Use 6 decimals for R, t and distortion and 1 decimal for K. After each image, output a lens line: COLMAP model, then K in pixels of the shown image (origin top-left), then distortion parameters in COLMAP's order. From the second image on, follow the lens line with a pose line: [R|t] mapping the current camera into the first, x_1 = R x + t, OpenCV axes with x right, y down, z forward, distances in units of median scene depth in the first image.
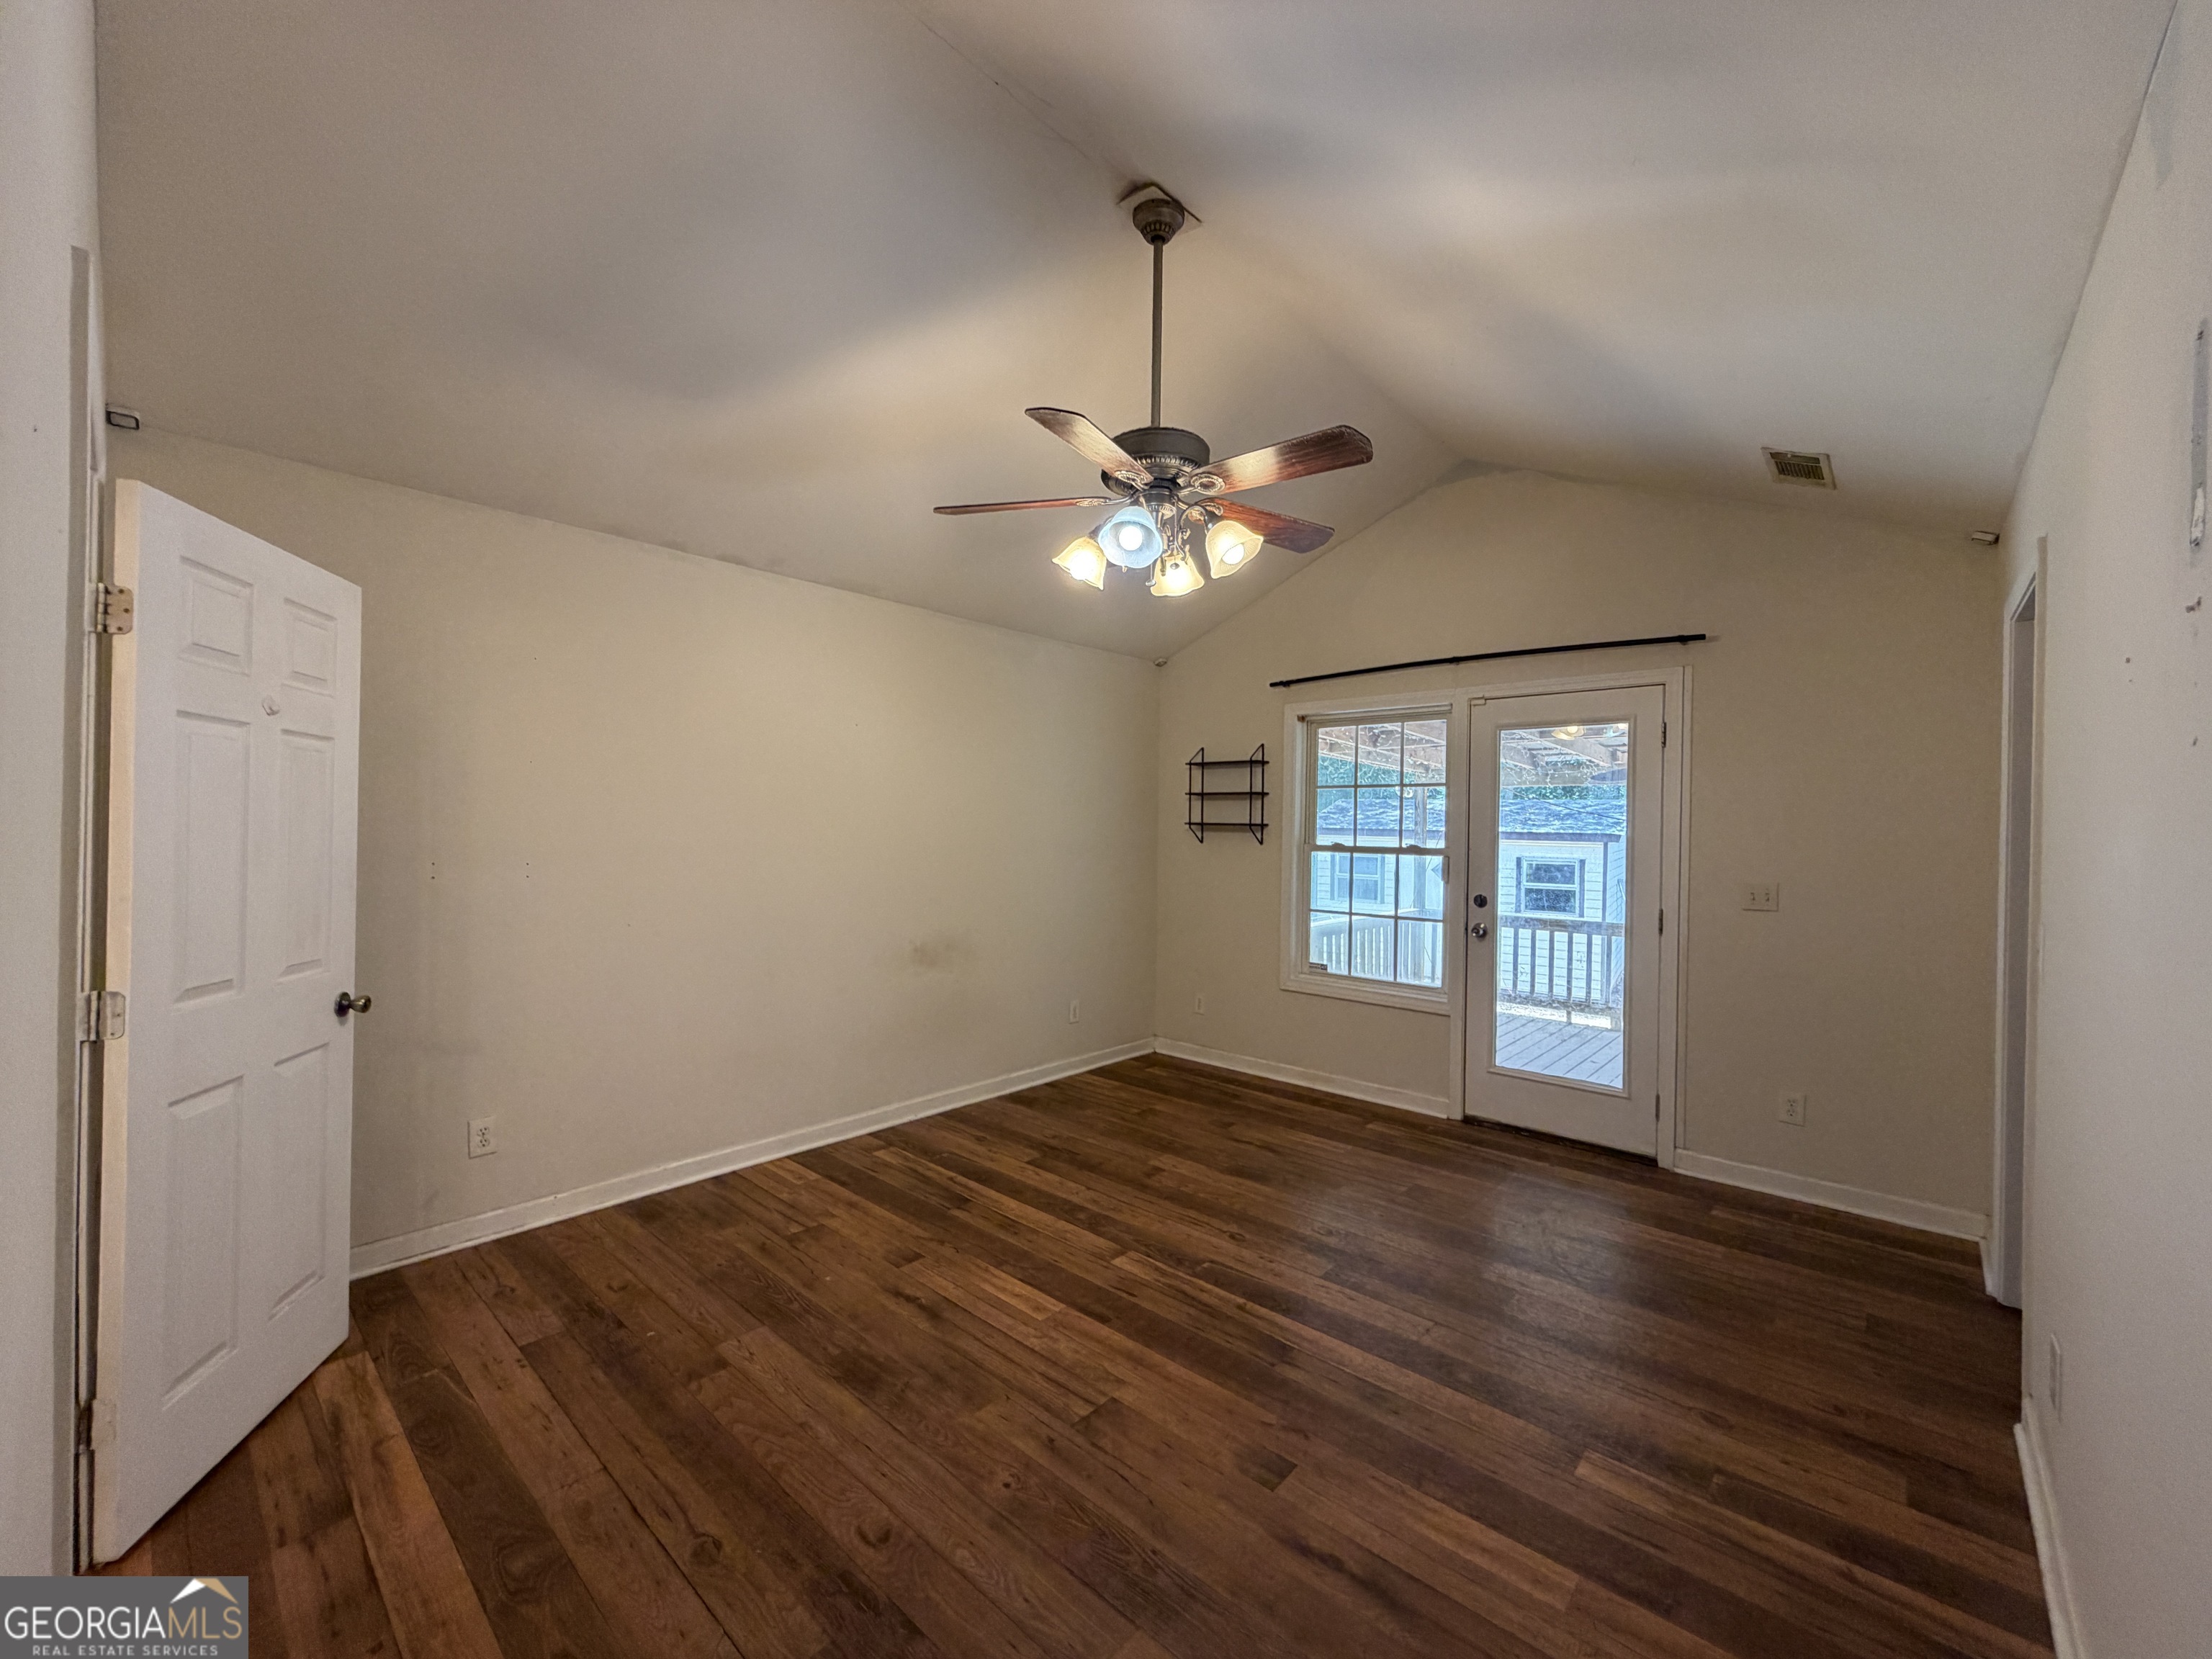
lens RADIAL K [[884.6, 0, 1098.6], [0, 884.6, 829.4], [0, 0, 1]] dist [0.000820, 0.000663]
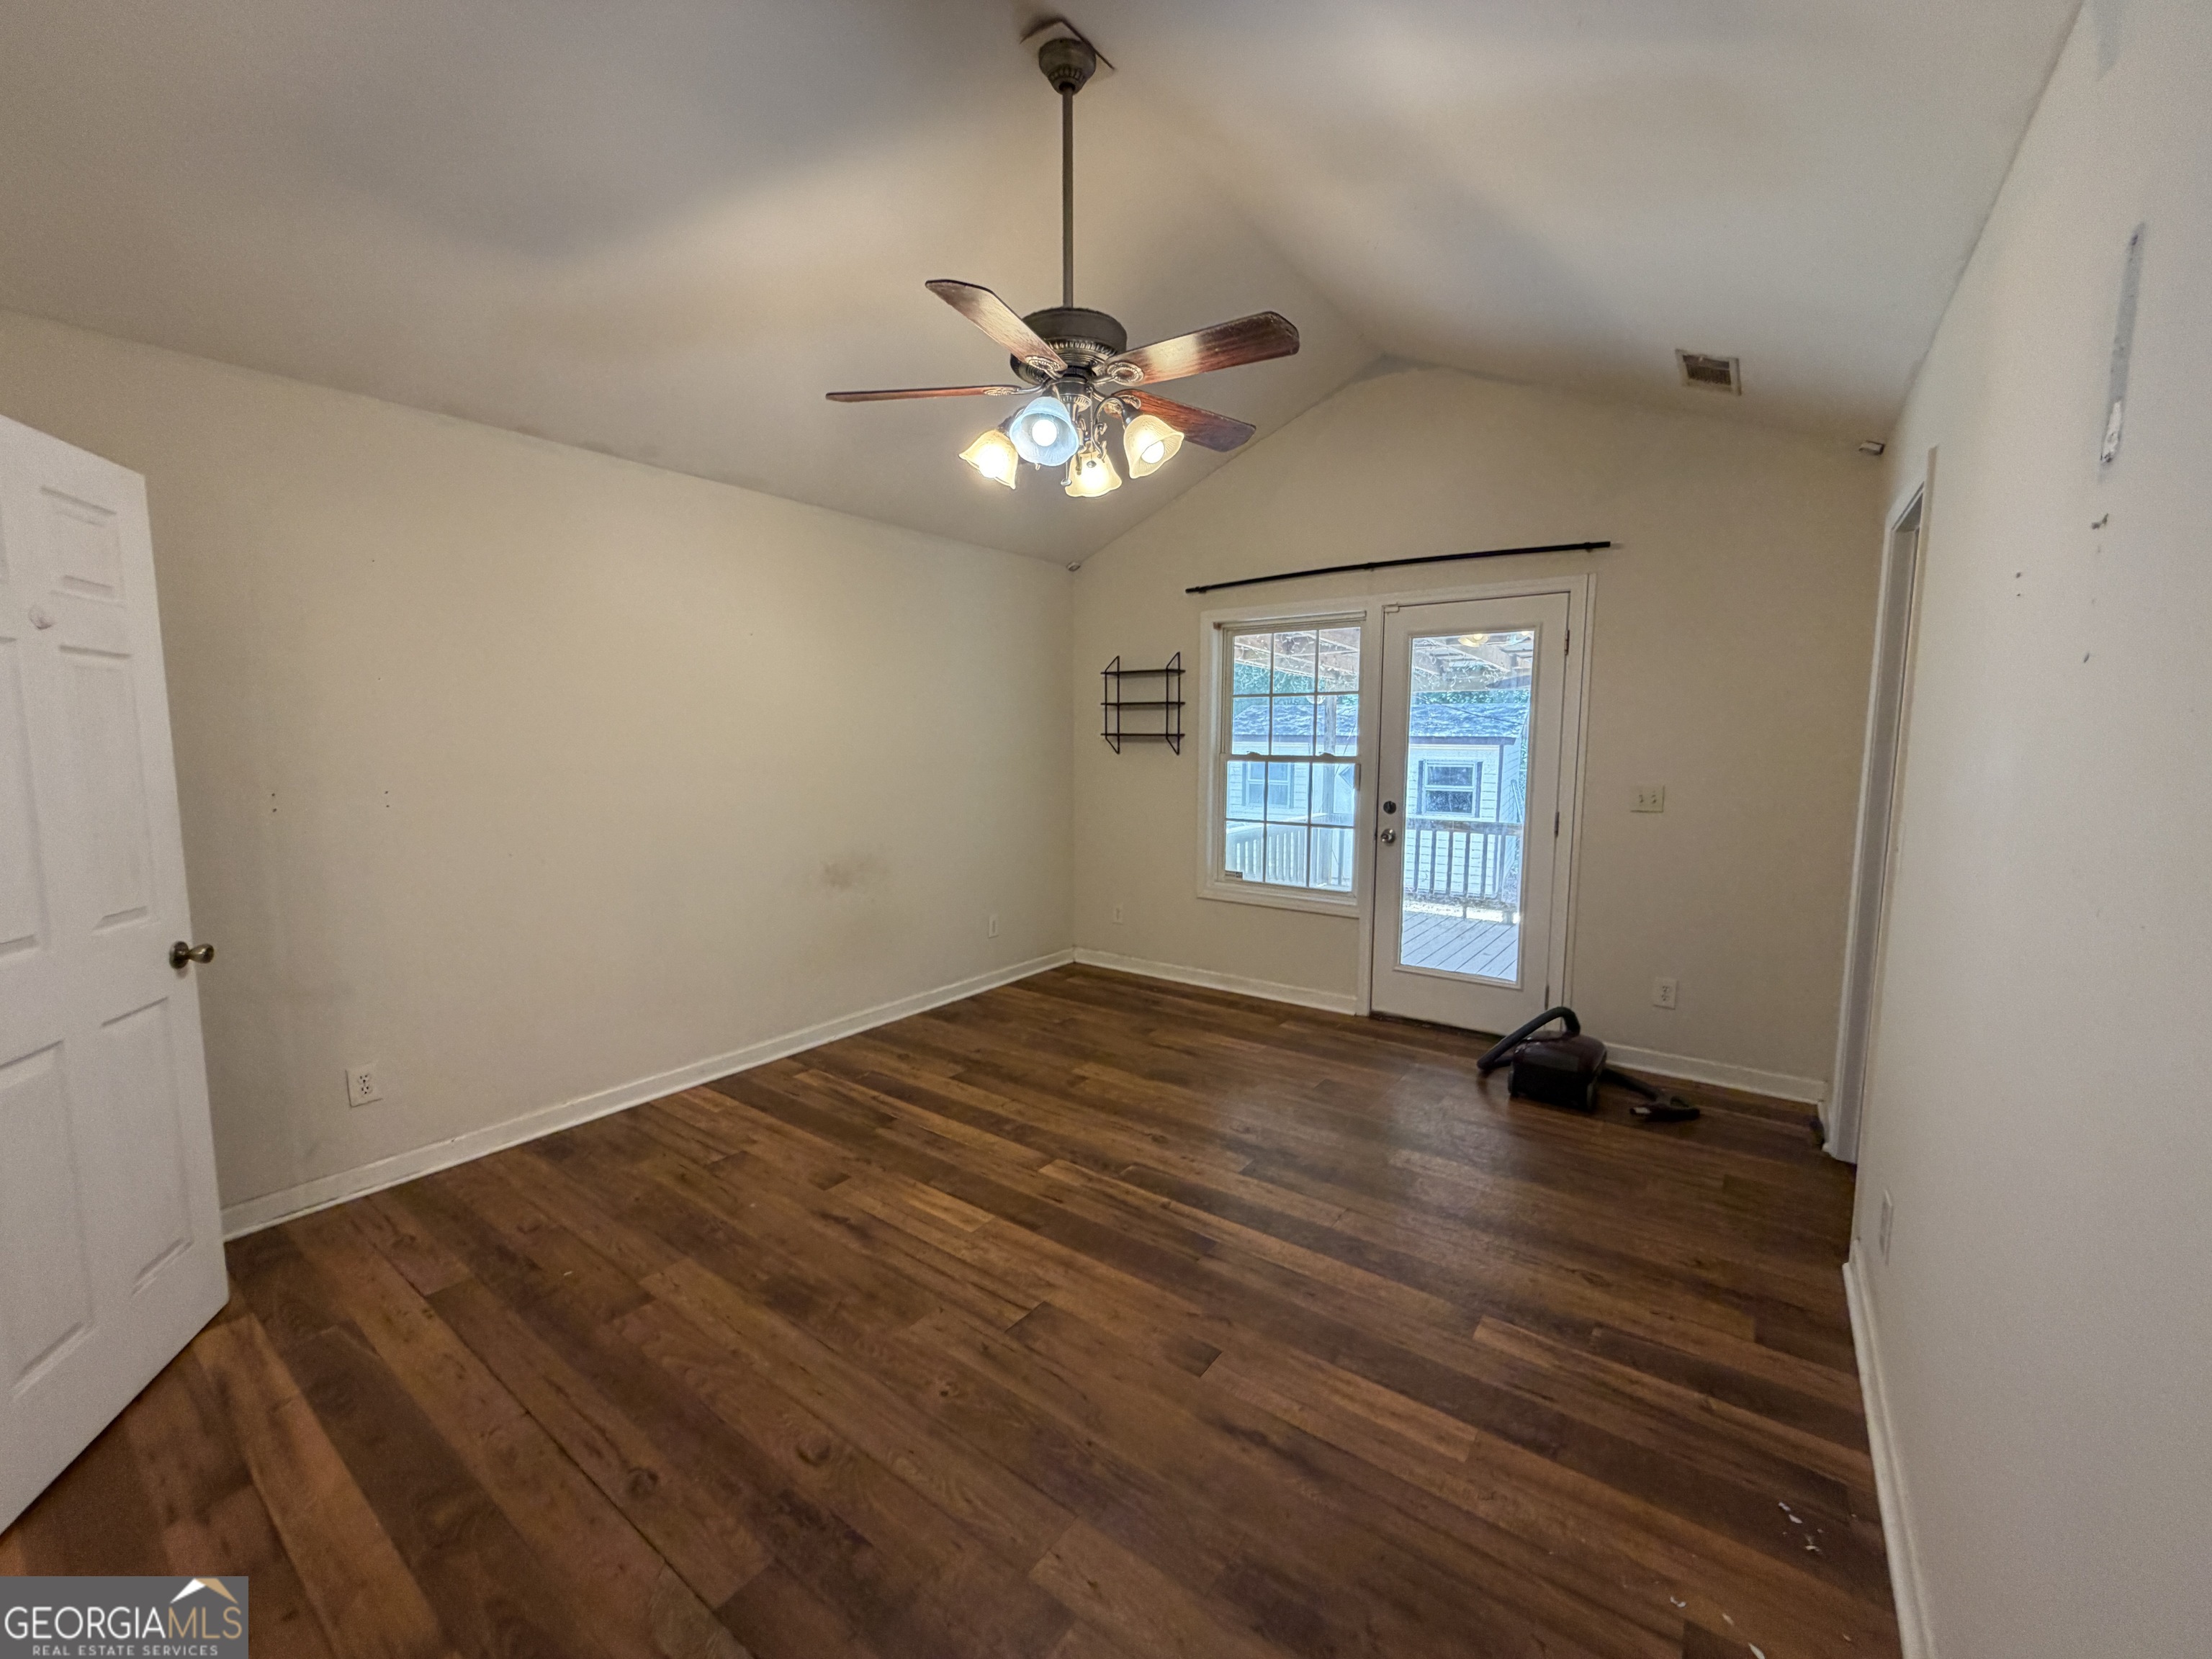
lens RADIAL K [[884.6, 0, 1098.6], [0, 884.6, 829.4], [0, 0, 1]] dist [0.000820, 0.000663]
pose [[0.995014, -0.024441, 0.096695, -0.006371], [0.014230, 0.994380, 0.104913, -0.009418], [-0.098715, -0.103014, 0.989769, 0.025861]]
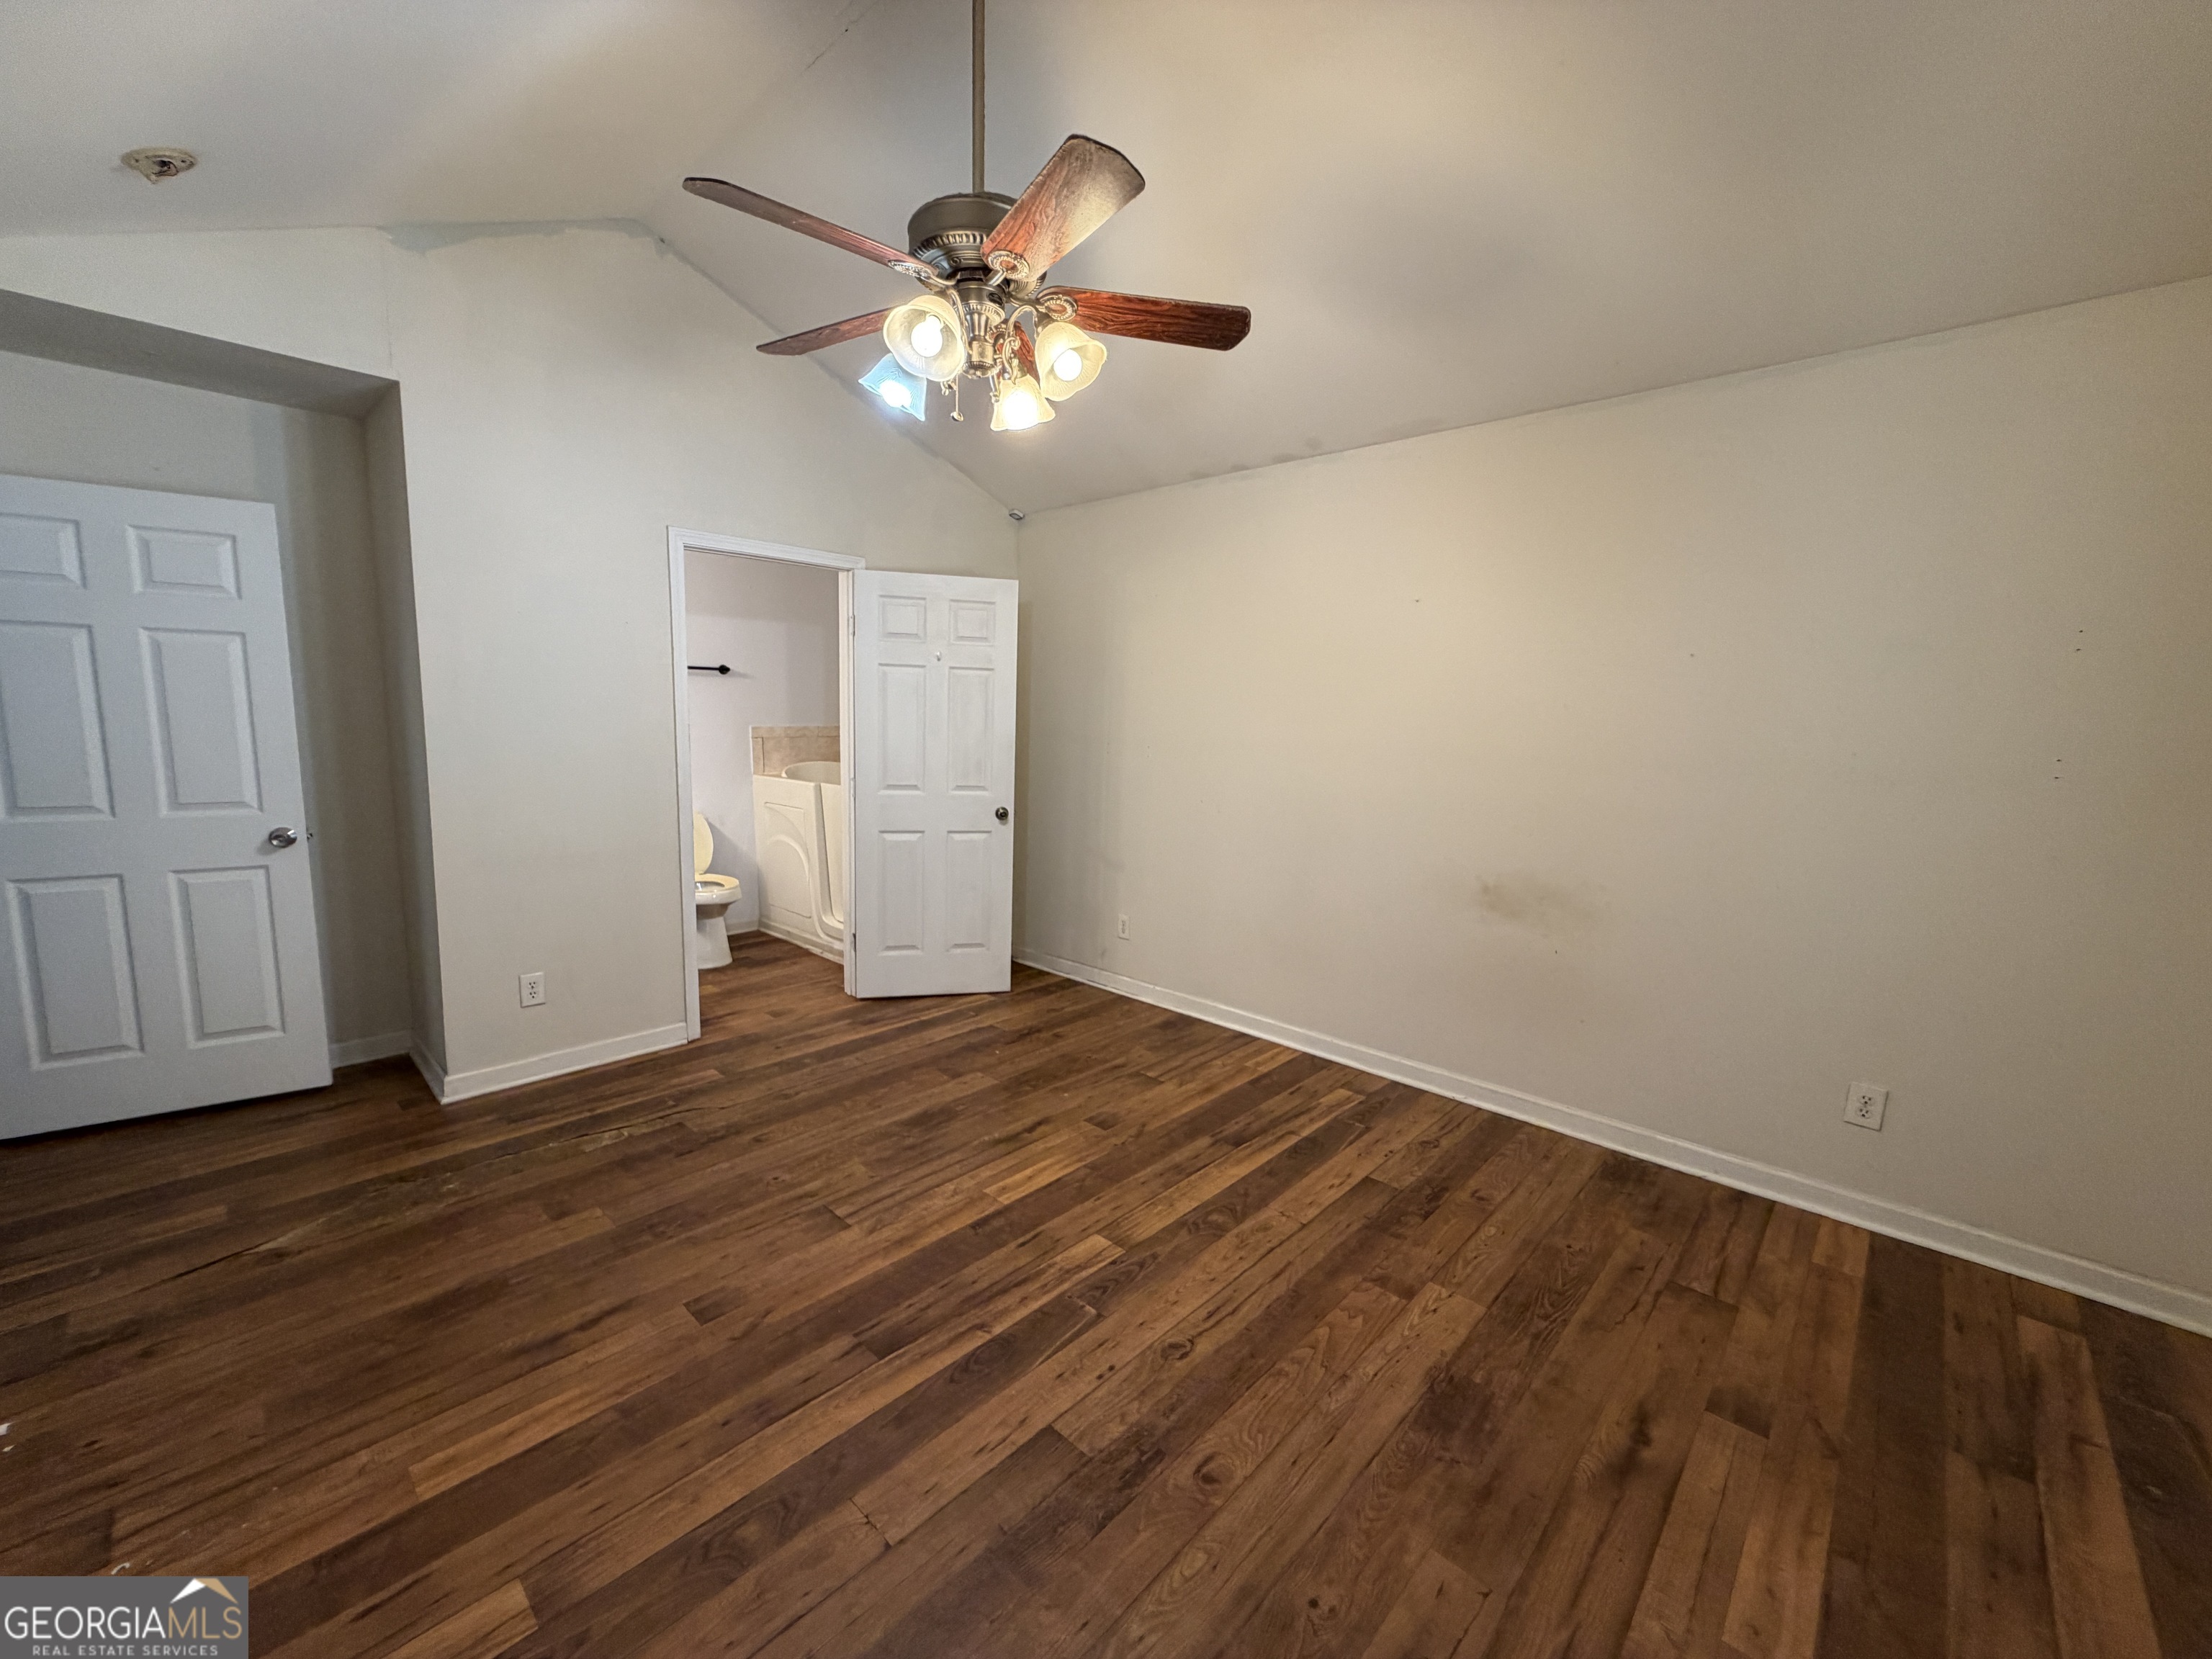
lens RADIAL K [[879.2, 0, 1093.9], [0, 879.2, 827.2], [0, 0, 1]] dist [0.001718, 0.000359]
pose [[-0.016836, 0.116909, -0.993000, 0.866626], [-0.024336, 0.992799, 0.117298, 0.004599], [0.999562, 0.026140, -0.013870, 1.076838]]
